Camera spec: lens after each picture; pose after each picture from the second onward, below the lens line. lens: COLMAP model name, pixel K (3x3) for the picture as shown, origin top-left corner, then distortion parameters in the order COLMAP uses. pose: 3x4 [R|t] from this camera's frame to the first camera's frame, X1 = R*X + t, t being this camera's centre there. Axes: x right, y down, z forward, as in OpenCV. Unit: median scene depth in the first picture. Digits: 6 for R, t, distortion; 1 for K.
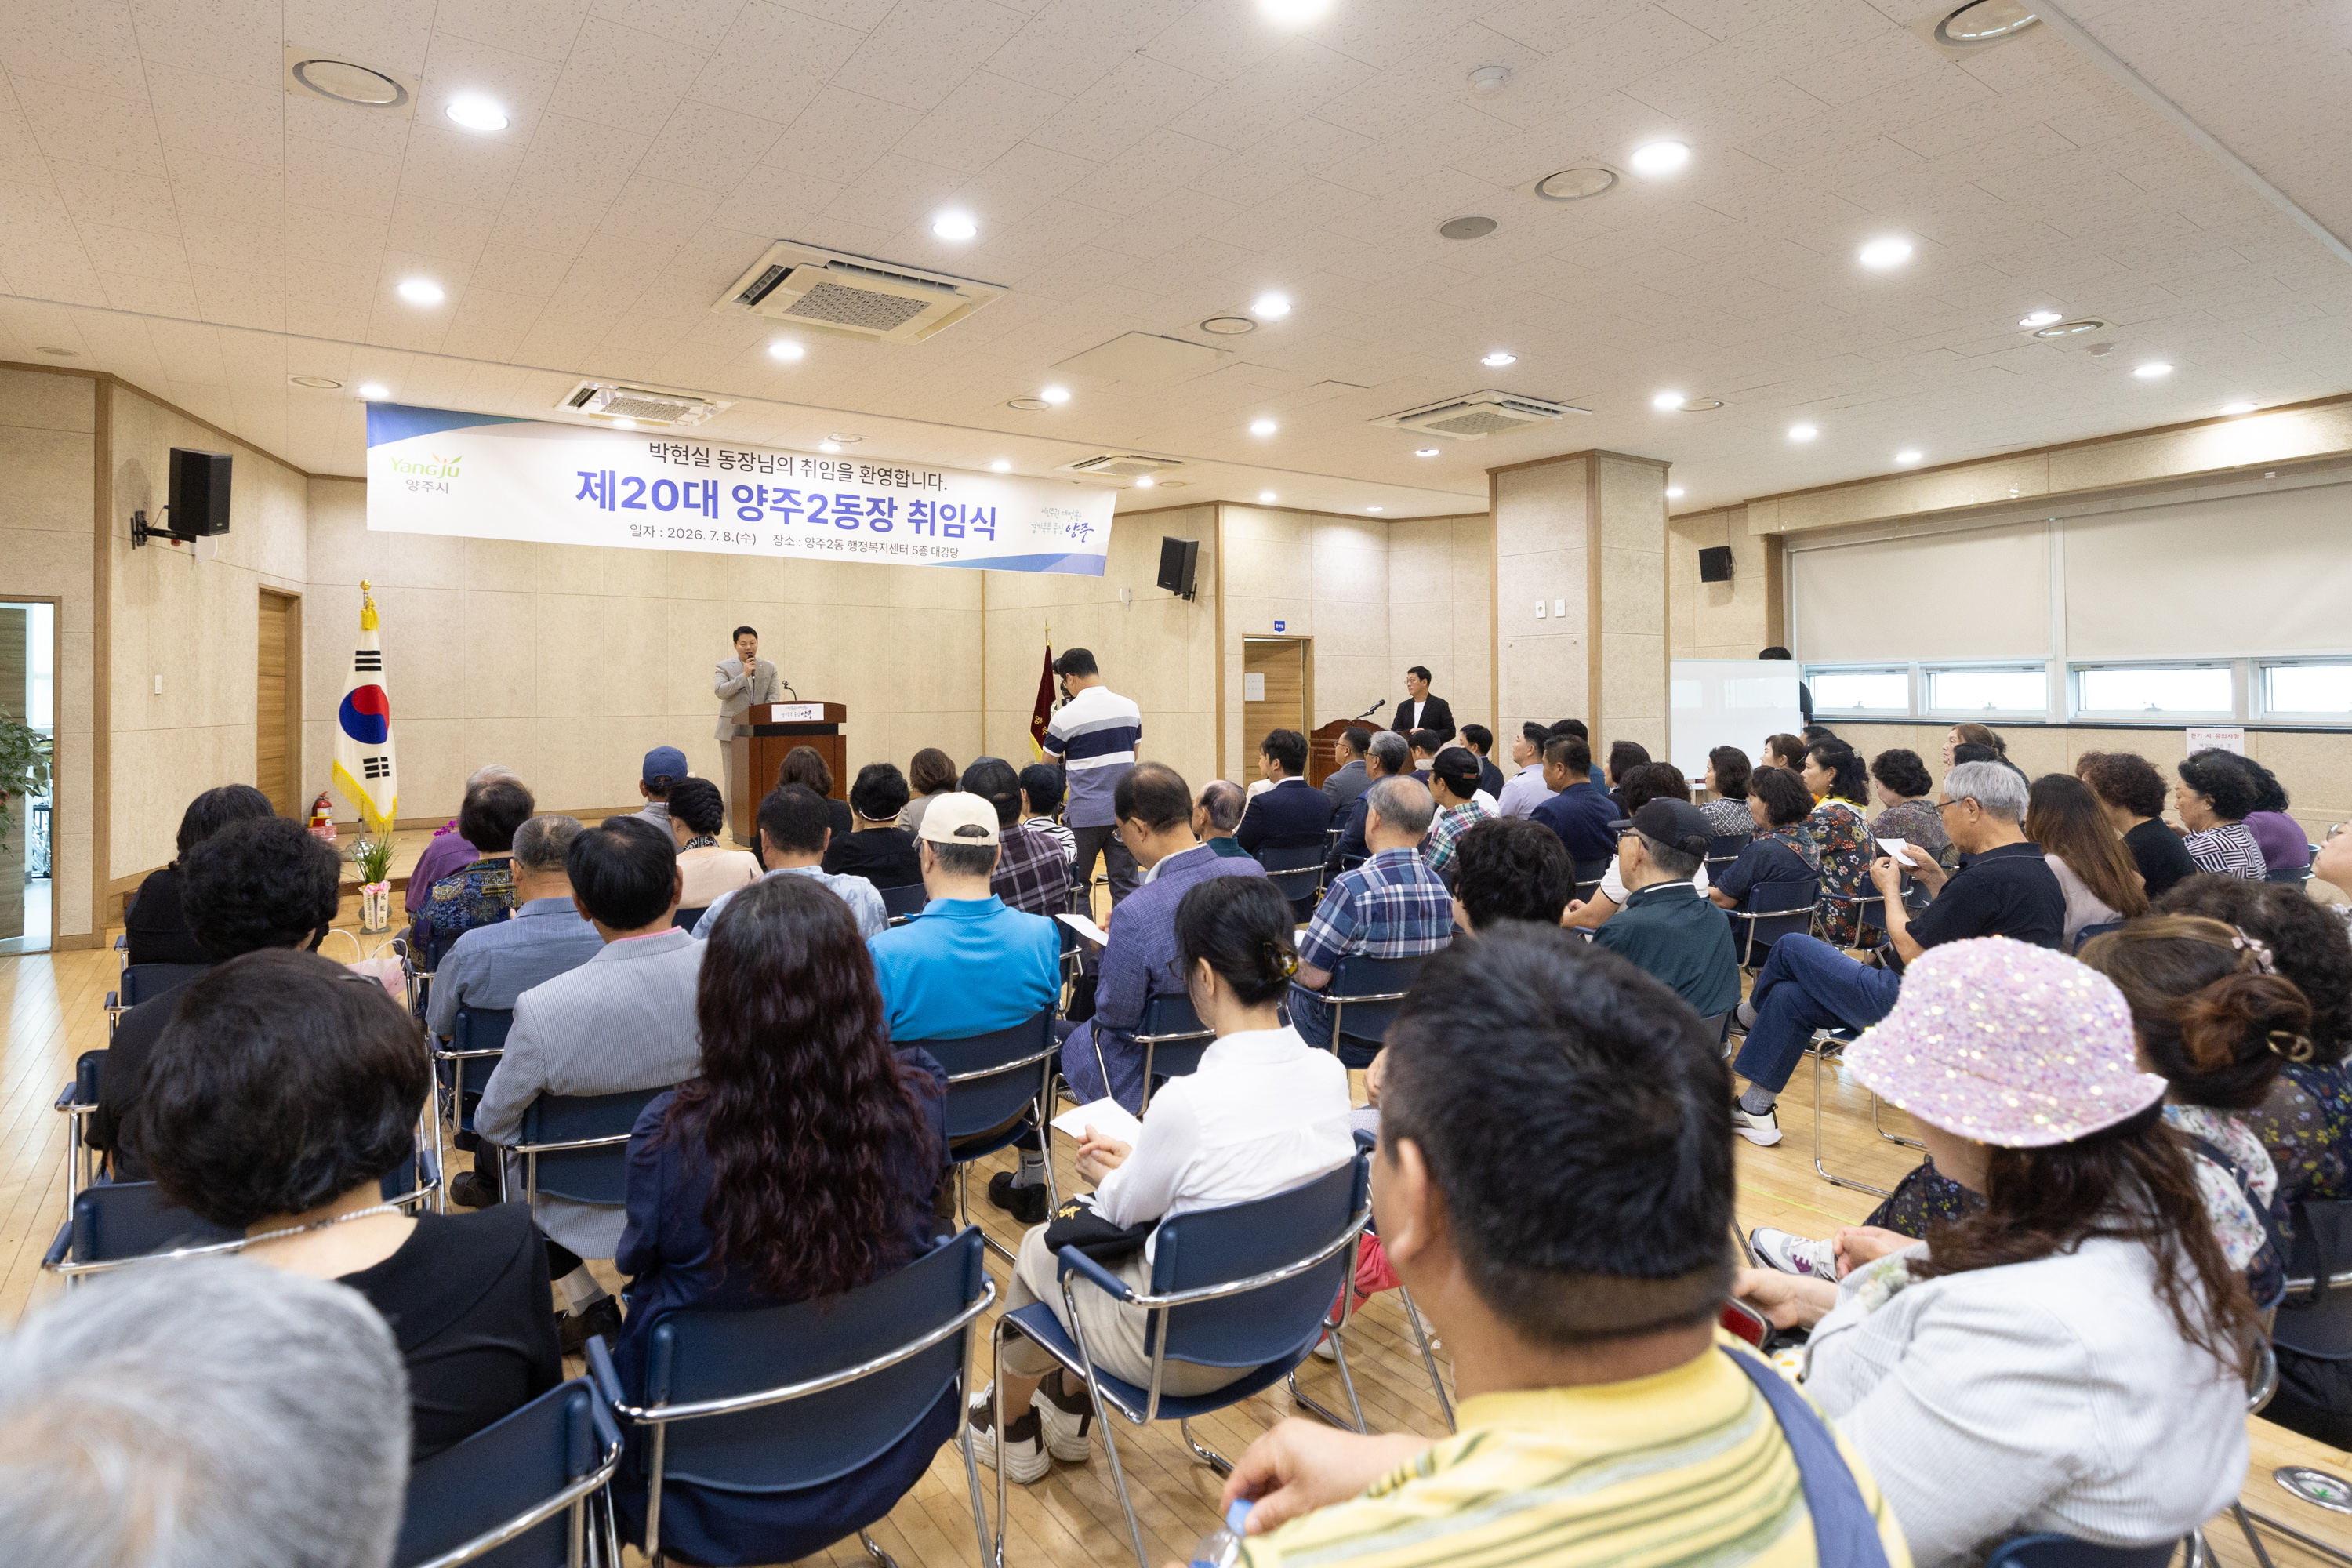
lens RADIAL K [[1174.0, 0, 1102.7], [0, 1174.0, 687.5], [0, 0, 1]] dist [0.001025, 0.000962]
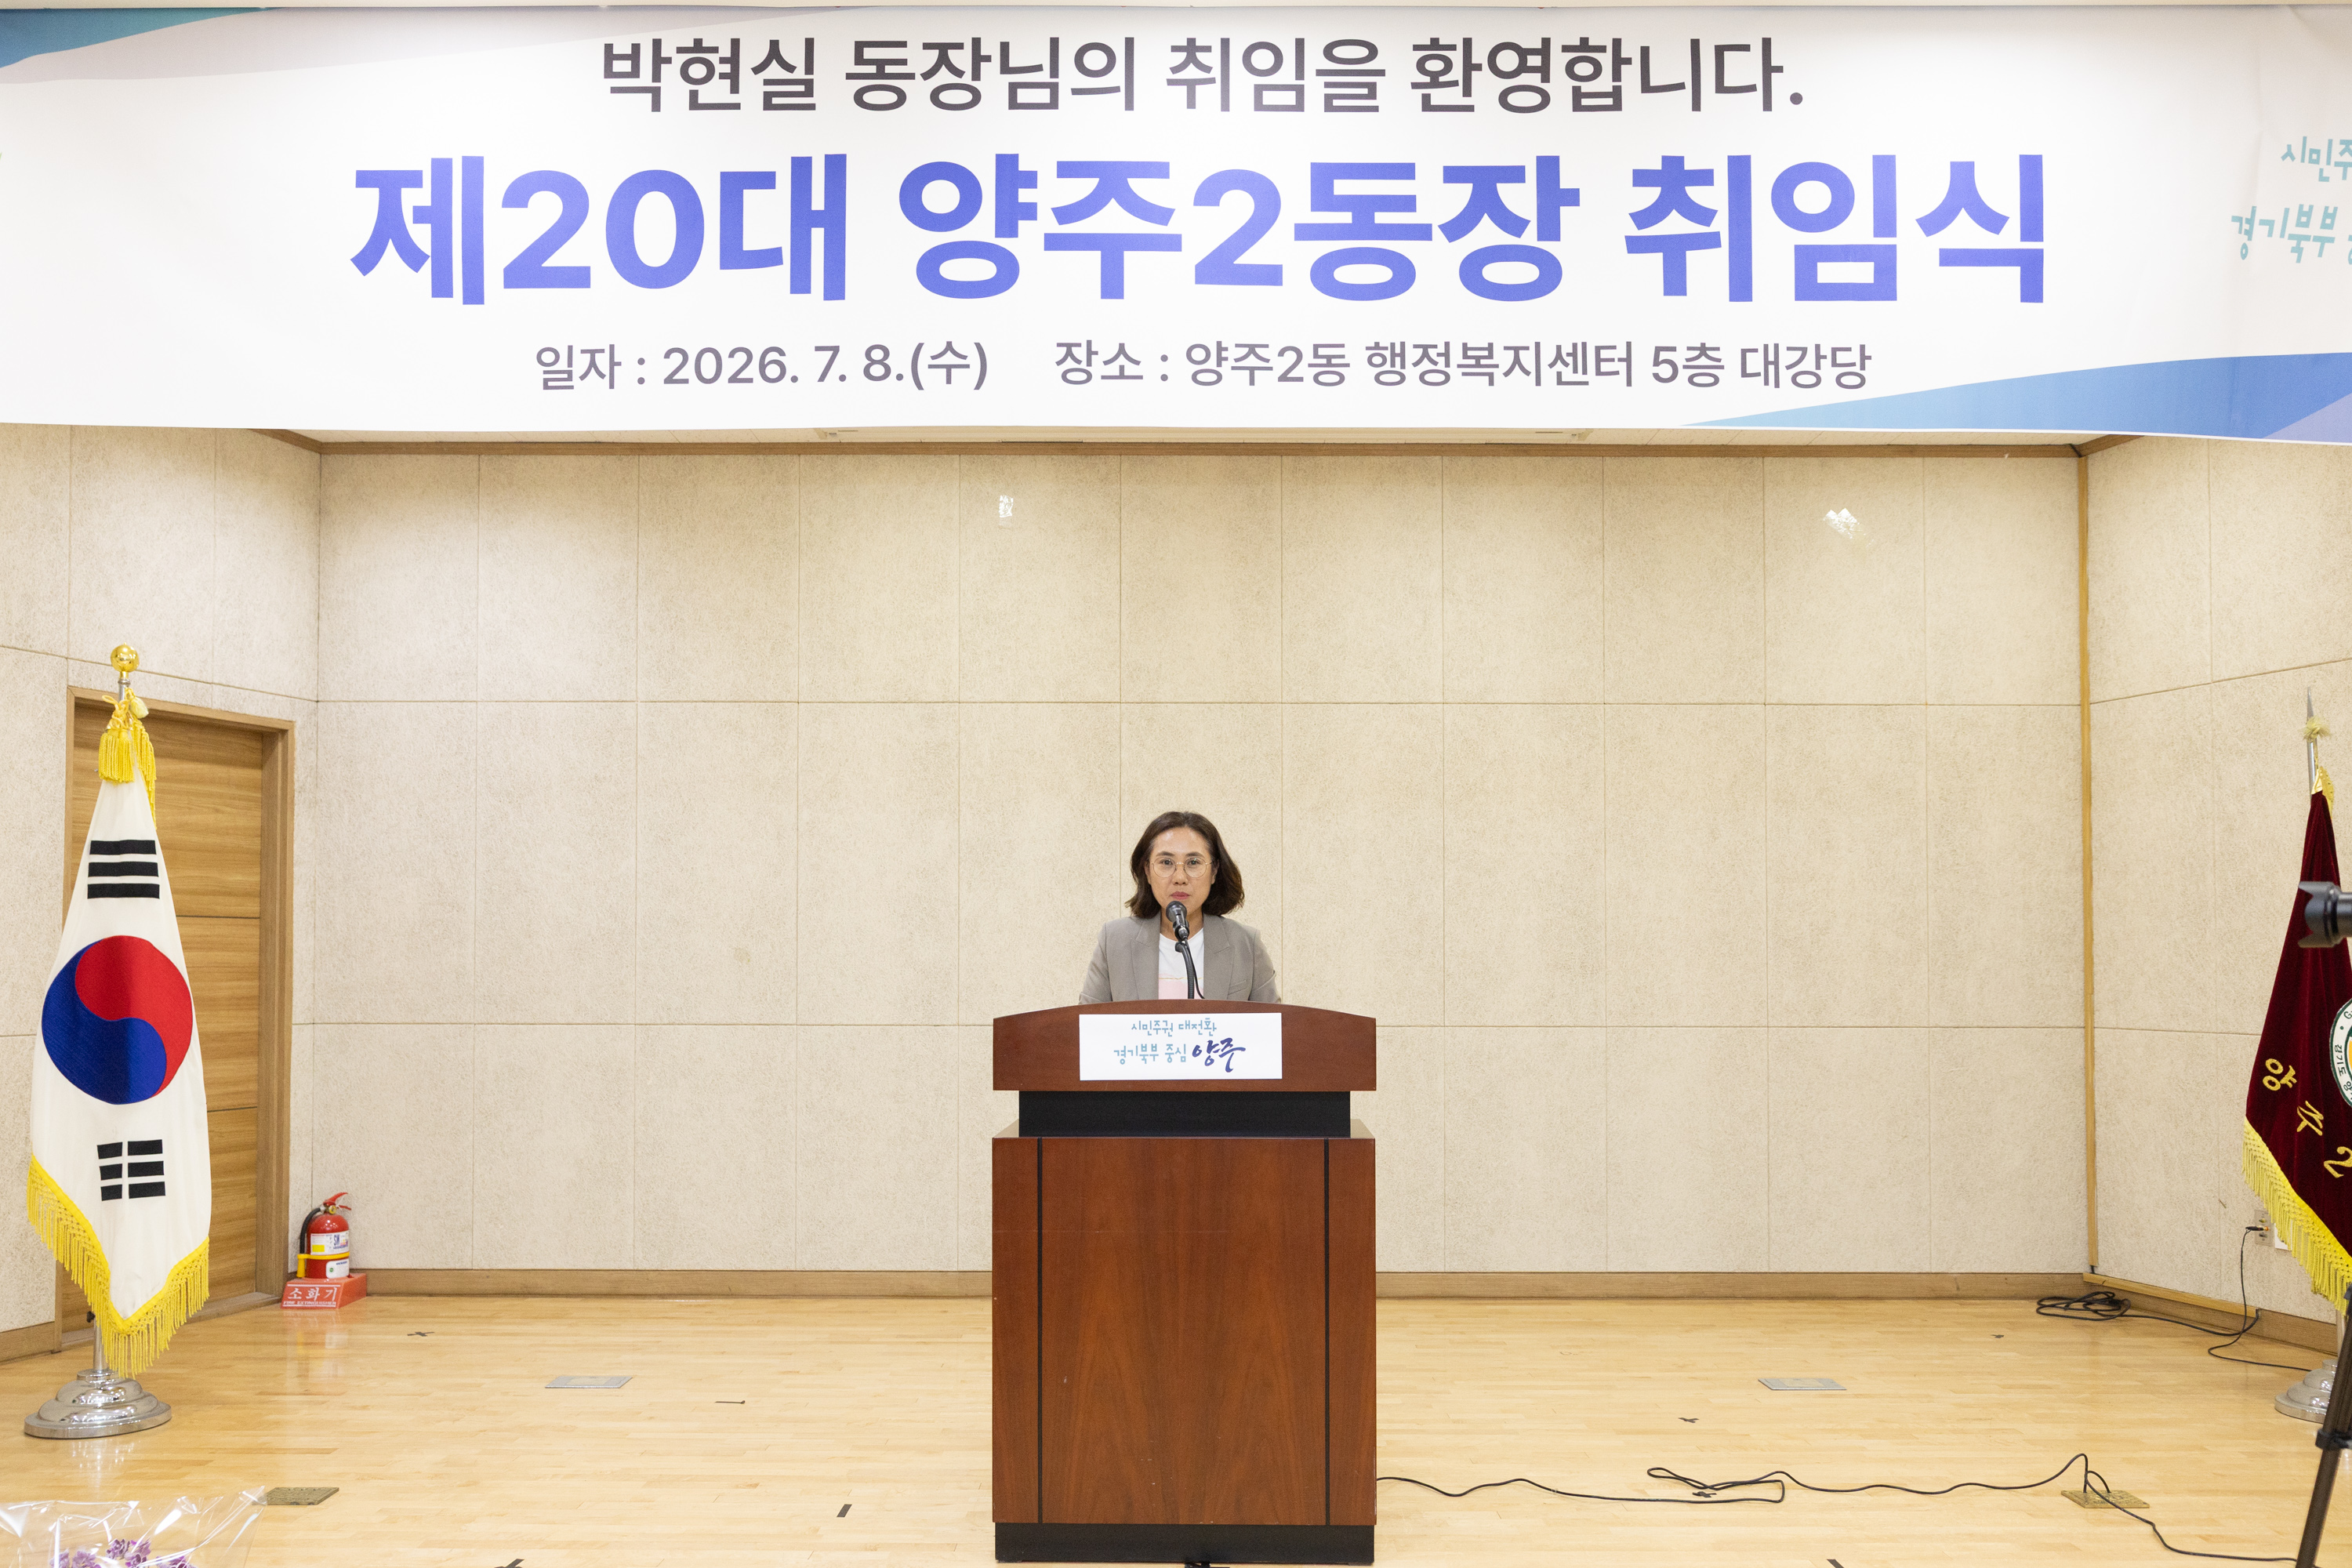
lens RADIAL K [[1940.7, 0, 1172.9], [0, 1940.7, 883.5], [0, 0, 1]] dist [-0.007803, 0.000217]
pose [[0.829549, -0.016713, -0.558184, -0.077378], [-0.001595, 0.999477, -0.032296, 0.001024], [0.558432, 0.027681, 0.829089, 1.954603]]
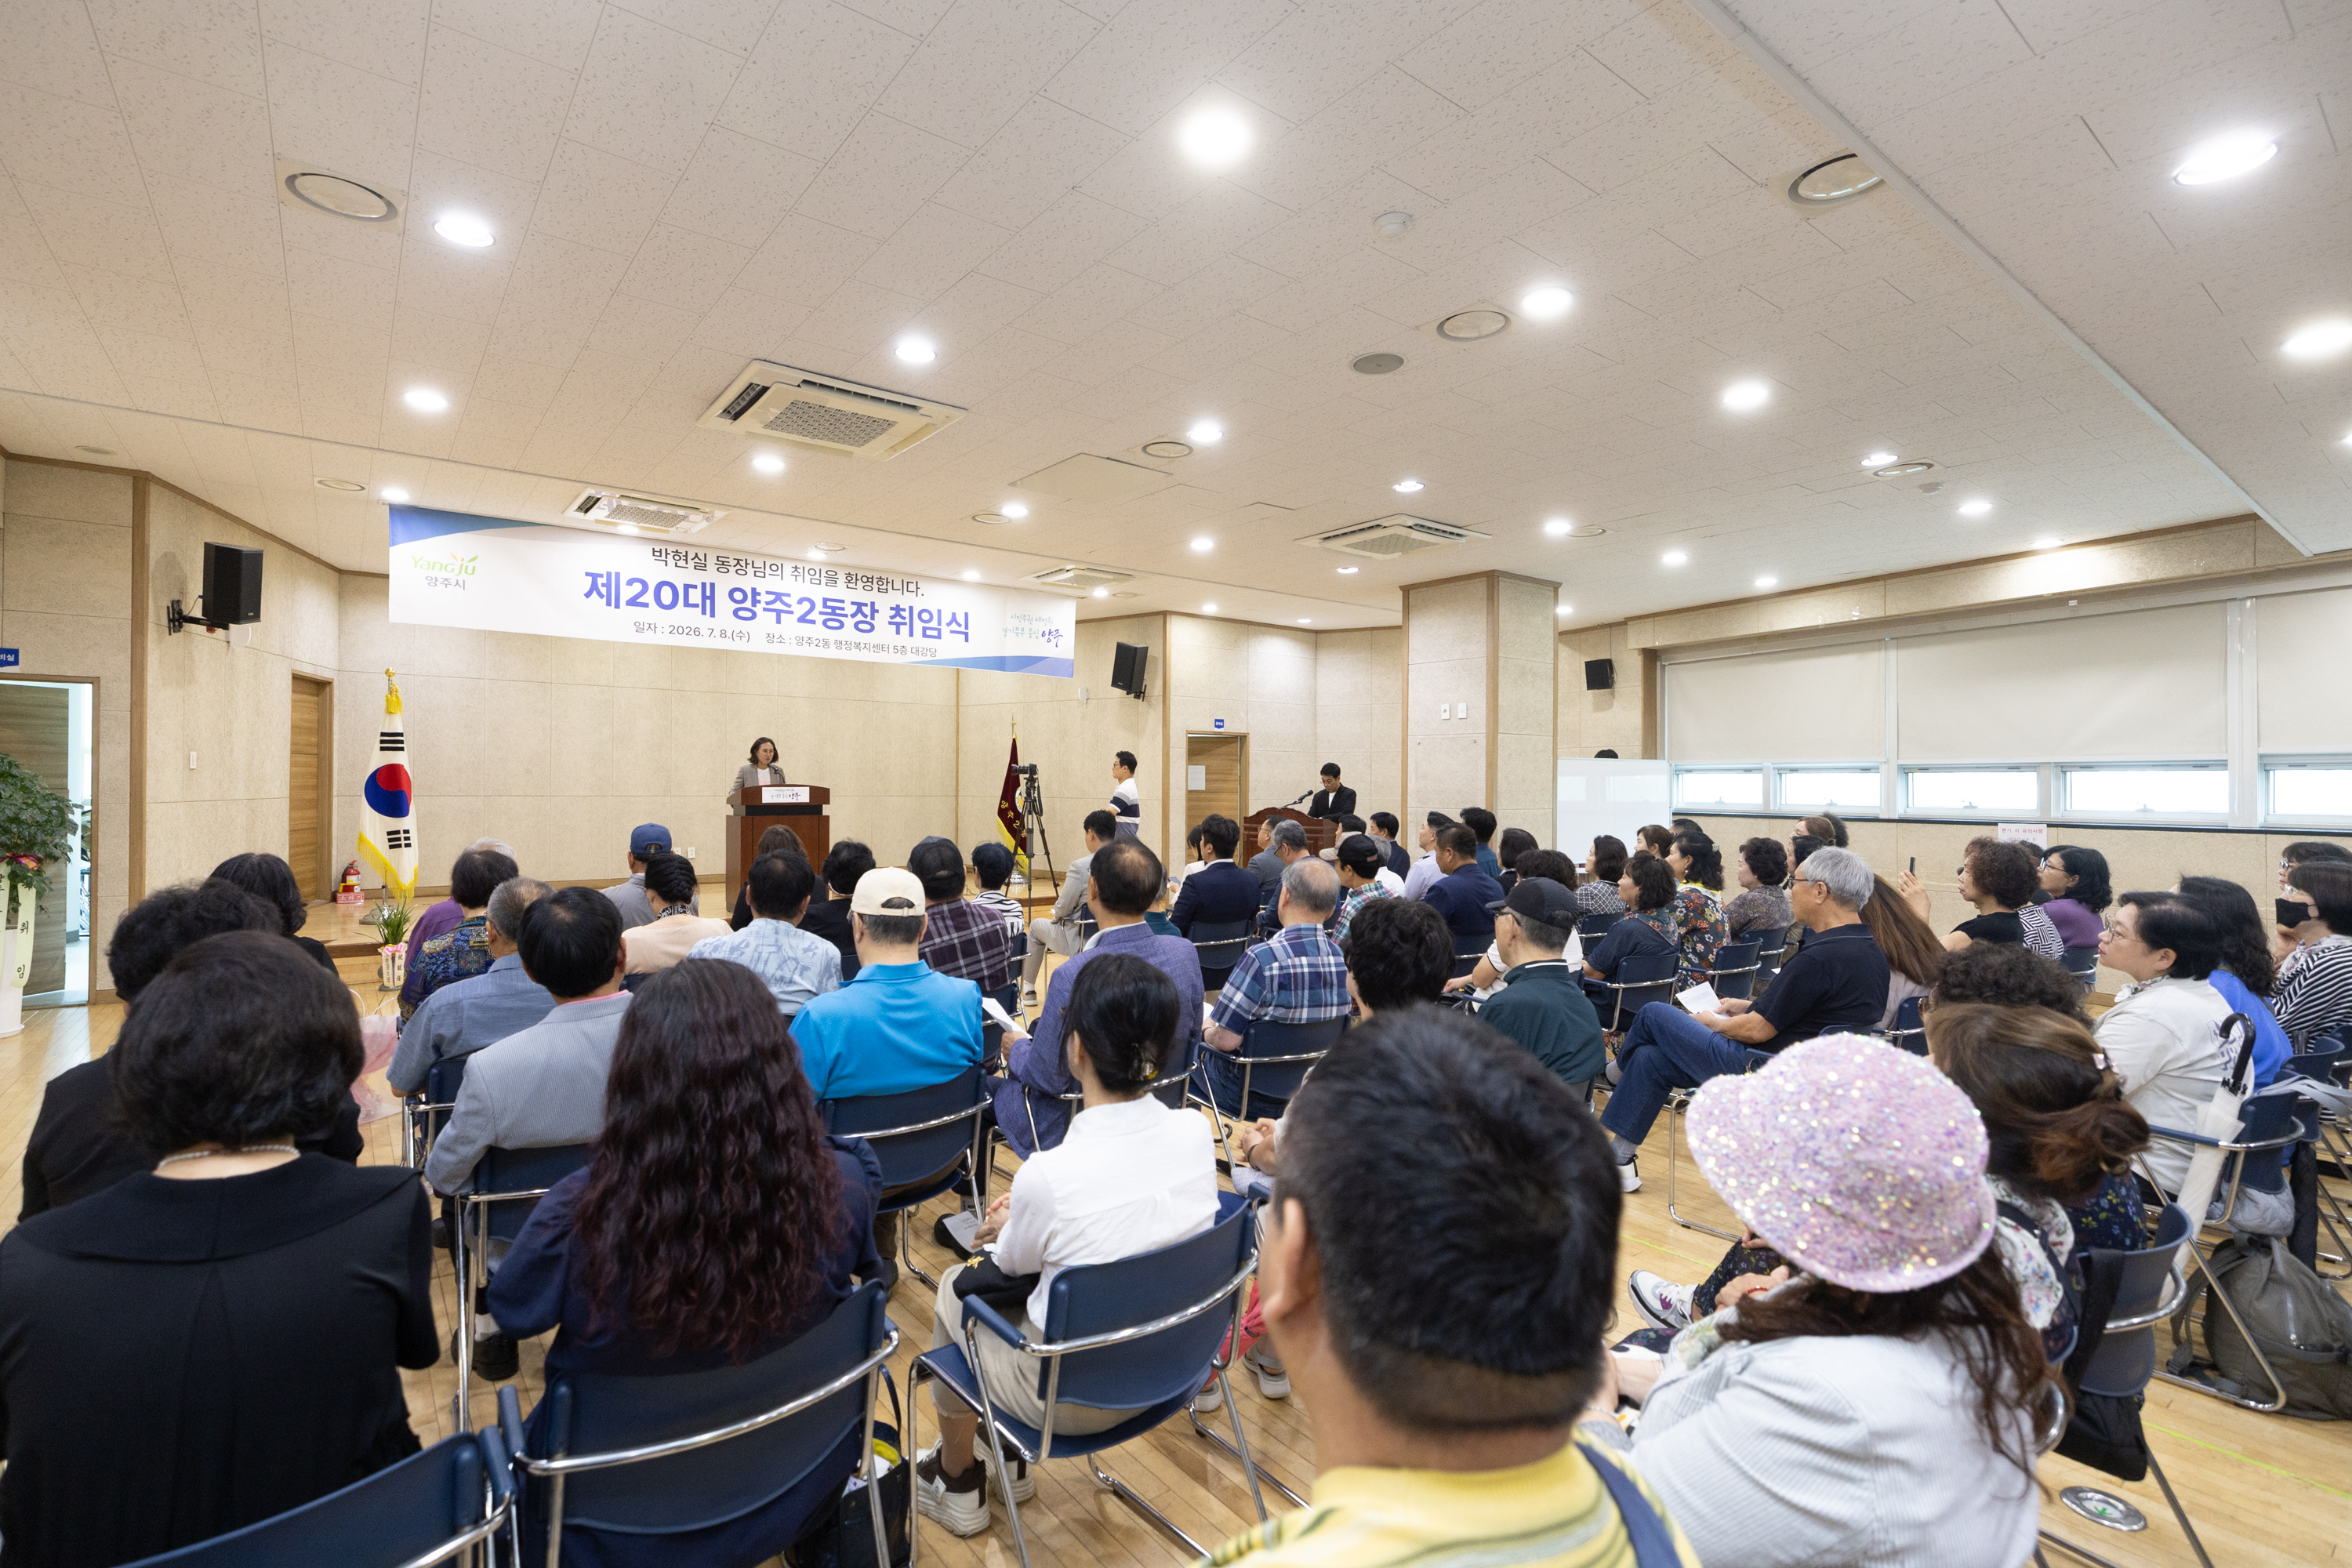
lens RADIAL K [[1044.5, 0, 1101.2], [0, 1044.5, 785.5], [0, 0, 1]] dist [0.000822, -0.000495]
pose [[0.999275, 0.014208, 0.035319, 0.009407], [-0.014528, 0.999855, 0.008835, 0.000345], [-0.035188, -0.009342, 0.999337, 0.009976]]
